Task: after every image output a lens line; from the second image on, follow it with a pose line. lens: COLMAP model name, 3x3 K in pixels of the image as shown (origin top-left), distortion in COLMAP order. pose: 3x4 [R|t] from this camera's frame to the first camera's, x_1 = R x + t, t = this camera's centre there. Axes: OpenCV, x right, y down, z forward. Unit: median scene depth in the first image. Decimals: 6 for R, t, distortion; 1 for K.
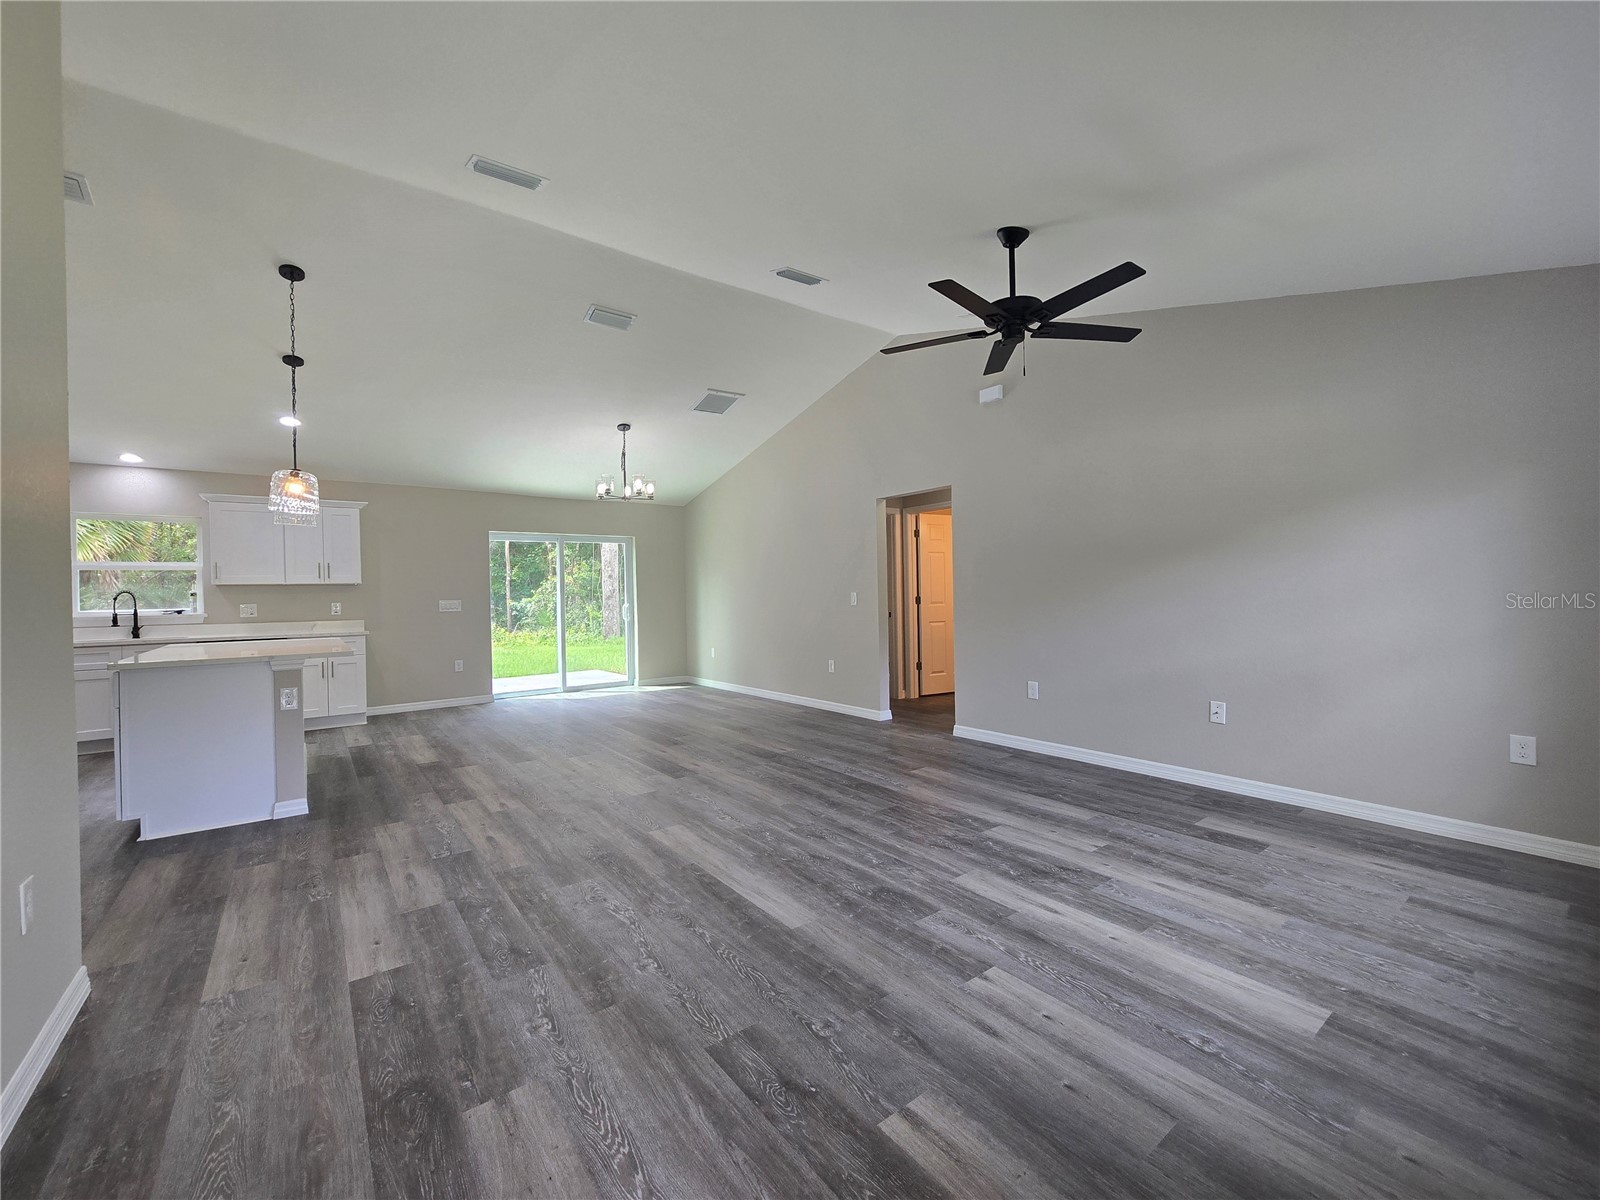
lens RADIAL K [[656.6, 0, 801.2], [0, 656.6, 596.8], [0, 0, 1]] dist [-0.003006, -0.000051]
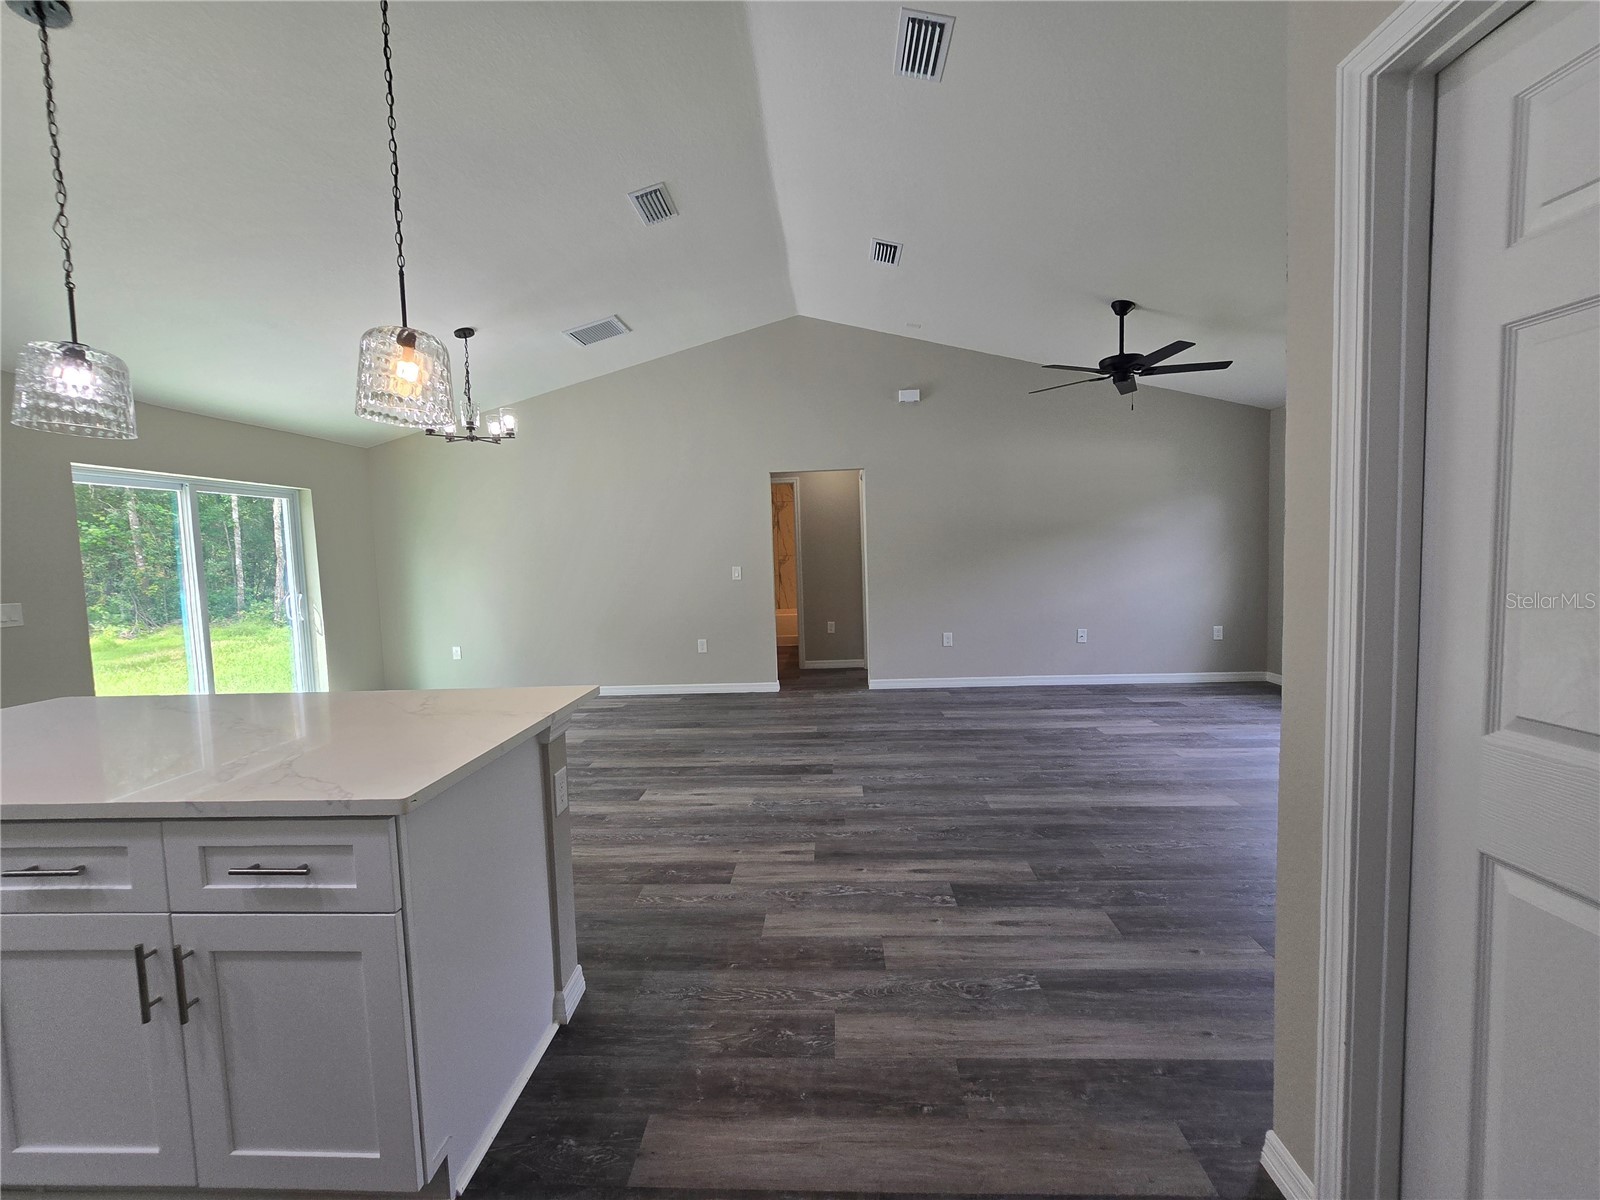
lens RADIAL K [[659.5, 0, 802.2], [0, 659.5, 595.7], [0, 0, 1]] dist [-0.004866, 0.000497]
pose [[0.644382, -0.056712, 0.762598, -1.340939], [0.025407, 0.998283, 0.052771, -0.028263], [-0.764281, -0.014629, 0.644717, 0.662966]]
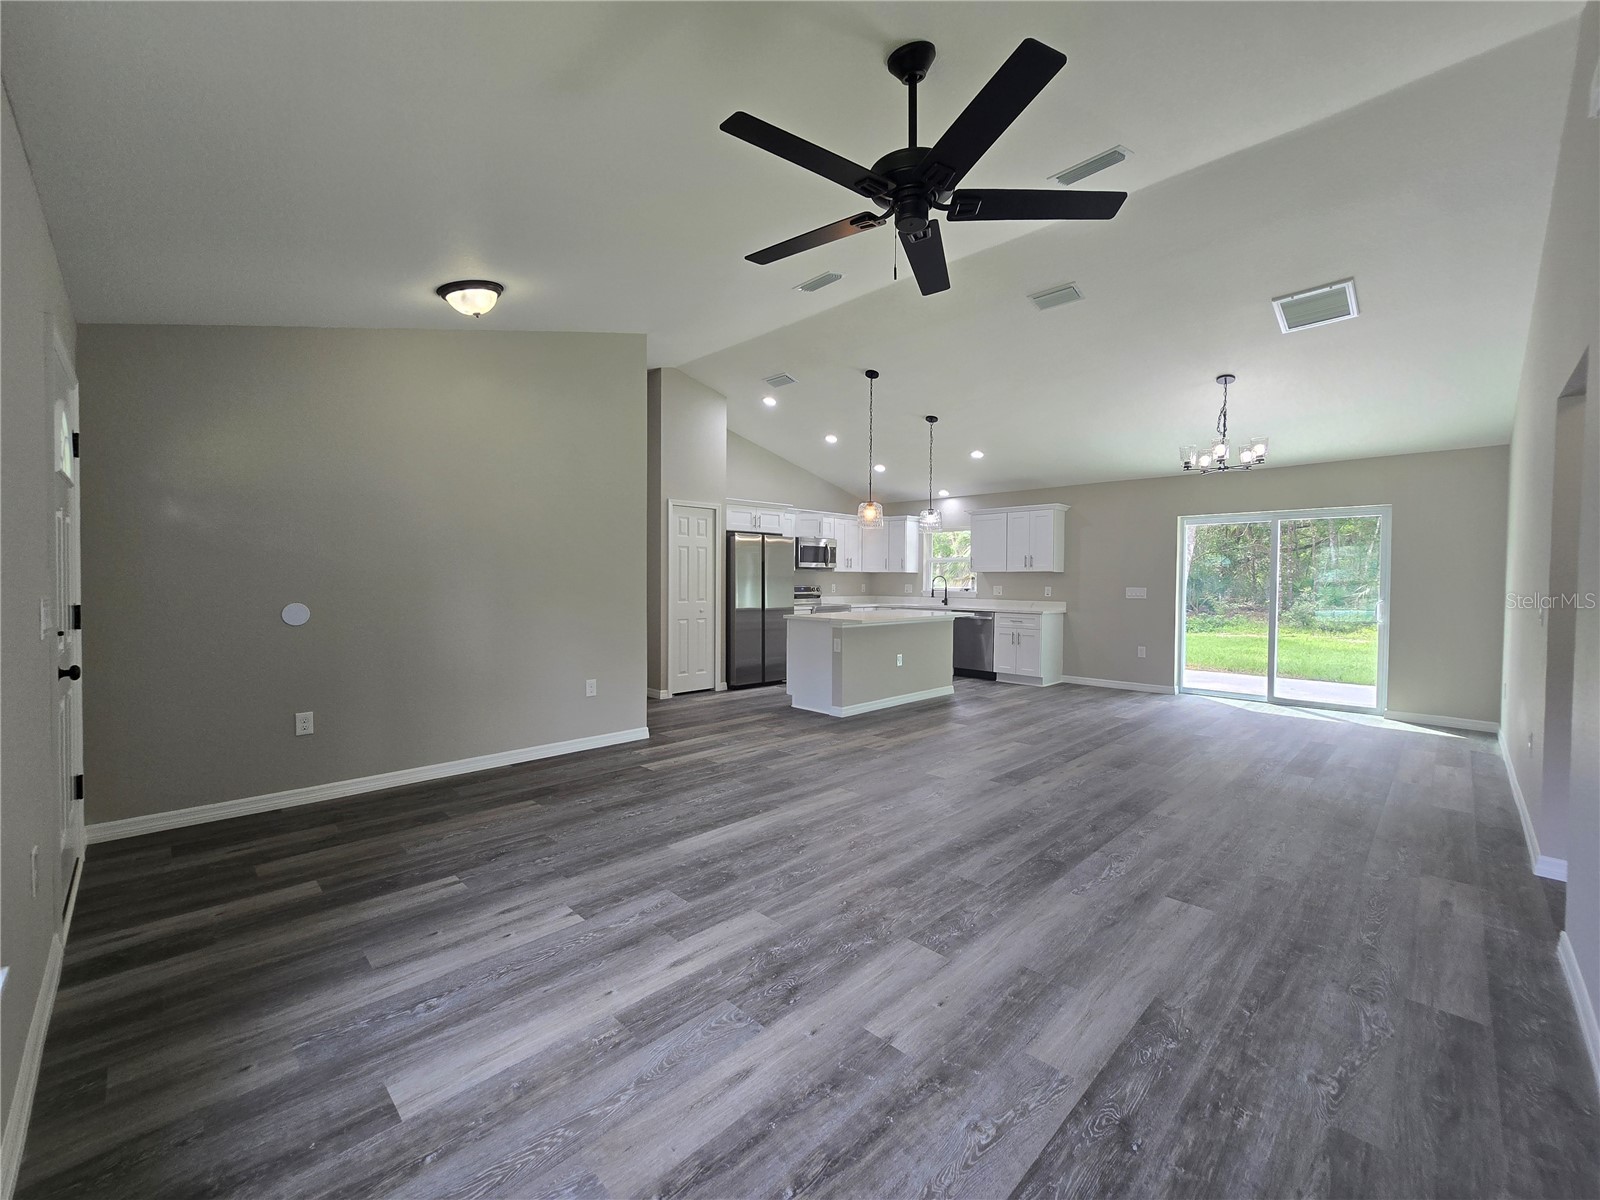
lens RADIAL K [[655.4, 0, 806.1], [0, 655.4, 596.9], [0, 0, 1]] dist [-0.003173, -0.000702]
pose [[0.139828, 0.046912, -0.989064, 1.066450], [-0.014185, 0.998869, 0.045372, -0.051099], [0.990074, 0.007685, 0.140336, 0.882645]]
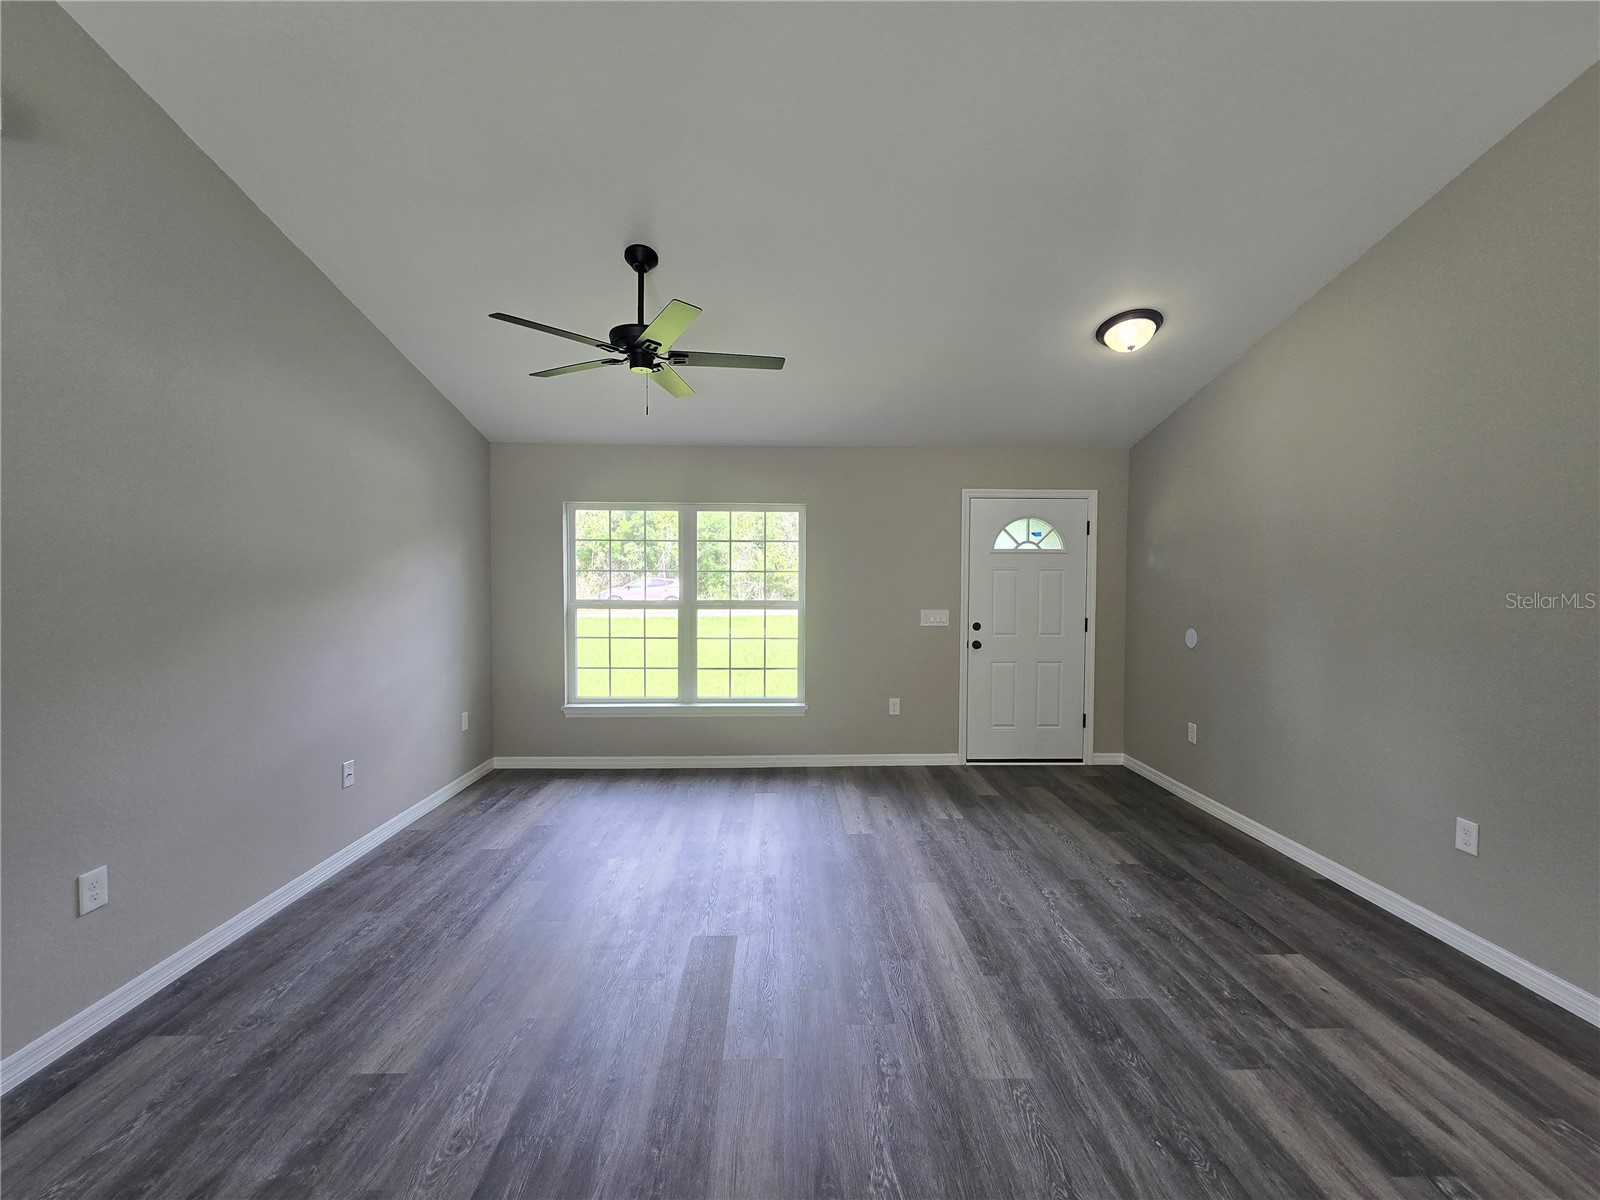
lens RADIAL K [[657.9, 0, 801.1], [0, 657.9, 596.9], [0, 0, 1]] dist [-0.003247, 0.000157]
pose [[-0.813938, -0.002280, 0.580947, -0.459205], [0.014421, 0.999605, 0.024126, -0.089405], [-0.580772, 0.028015, -0.813584, 1.807379]]
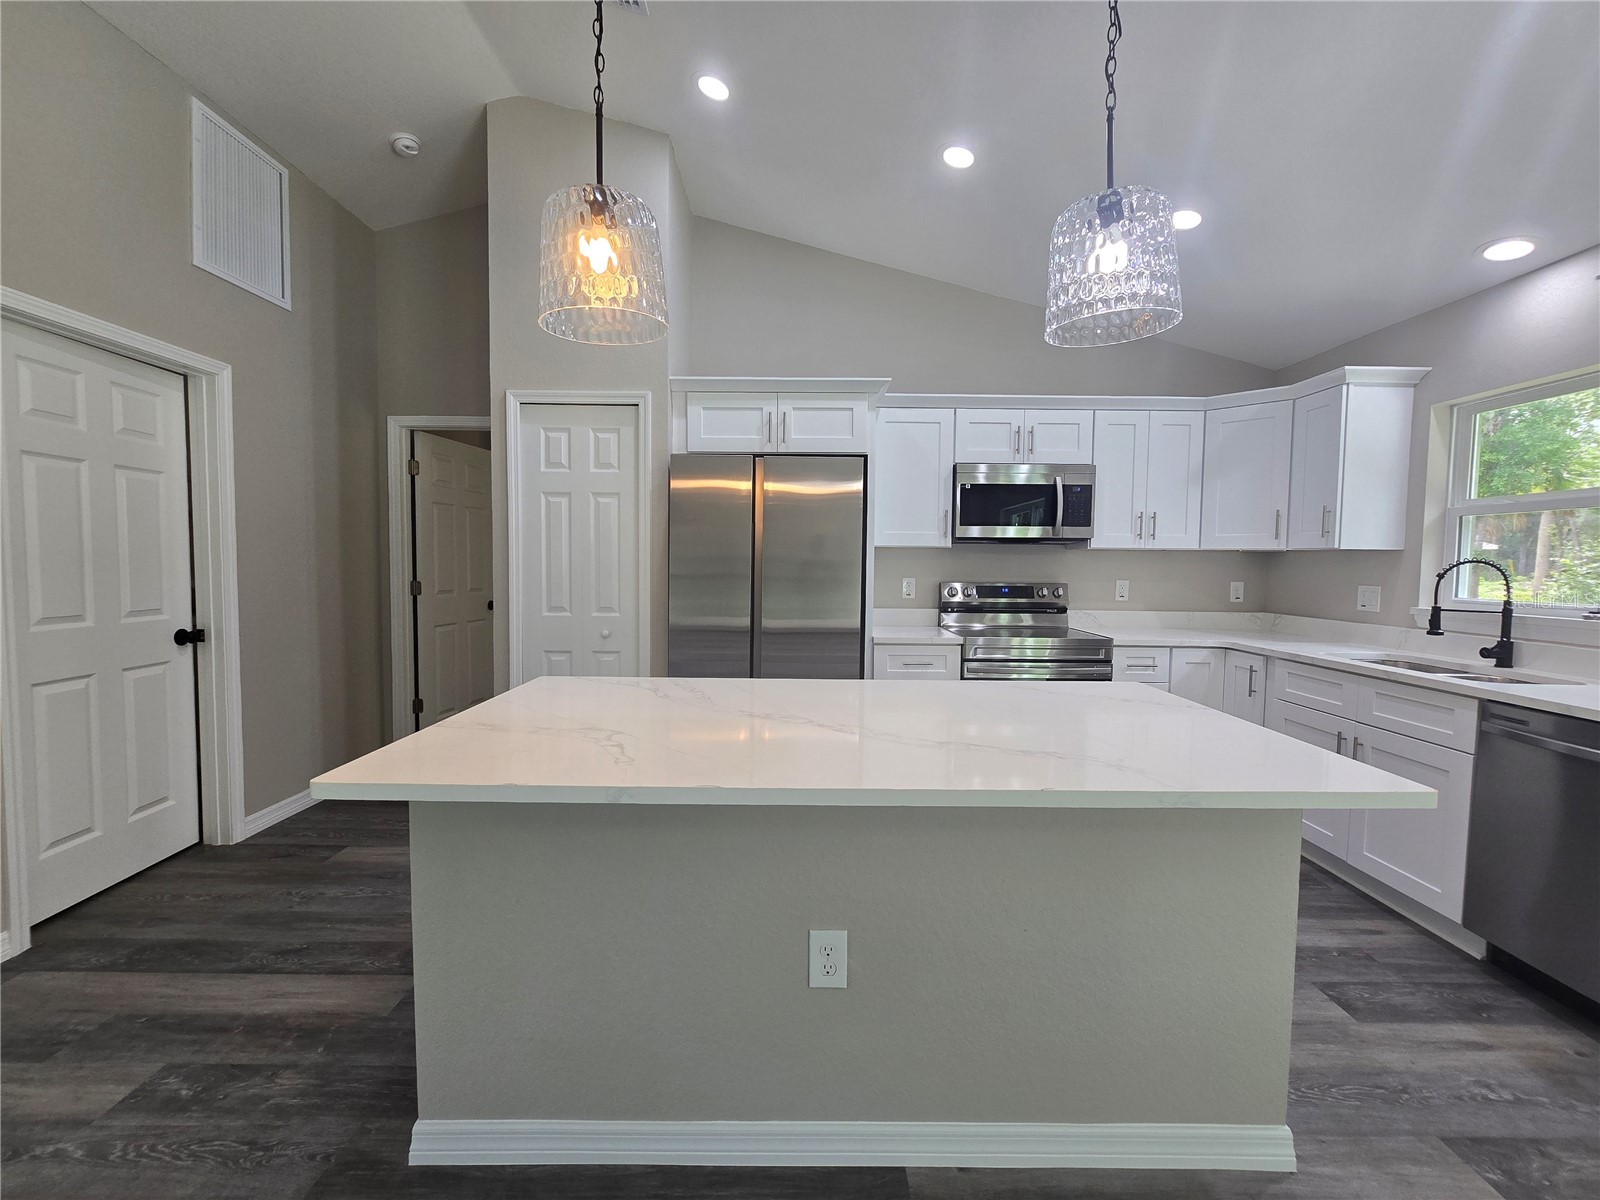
lens RADIAL K [[659.5, 0, 802.2], [0, 659.5, 595.7], [0, 0, 1]] dist [-0.004866, 0.000497]
pose [[-0.601574, 0.053734, -0.797008, -0.783559], [-0.003982, 0.997521, 0.070258, -0.027155], [0.798807, 0.045439, -0.599869, 1.798989]]
